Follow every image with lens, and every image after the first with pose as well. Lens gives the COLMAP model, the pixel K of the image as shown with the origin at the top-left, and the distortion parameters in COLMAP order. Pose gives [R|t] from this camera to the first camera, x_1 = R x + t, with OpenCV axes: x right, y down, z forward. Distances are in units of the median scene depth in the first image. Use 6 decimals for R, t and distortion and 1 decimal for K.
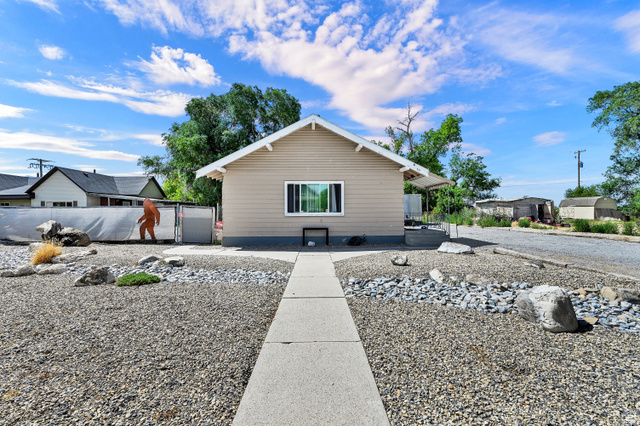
lens RADIAL K [[260.6, 0, 320.9], [0, 260.6, 211.5], [0, 0, 1]] dist [0.001077, 0.000082]
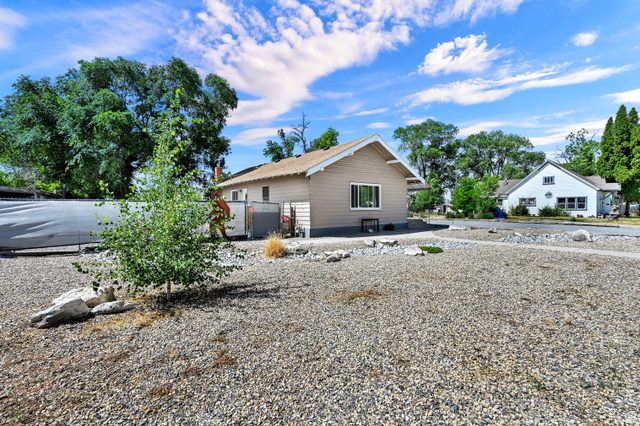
lens RADIAL K [[271.8, 0, 315.8], [0, 271.8, 211.8], [0, 0, 1]] dist [0.001238, 0.000075]
pose [[0.817183, -0.007584, 0.576328, -1.019467], [0.001480, 0.999938, 0.011059, 0.010145], [-0.576376, -0.008184, 0.817143, 0.025980]]
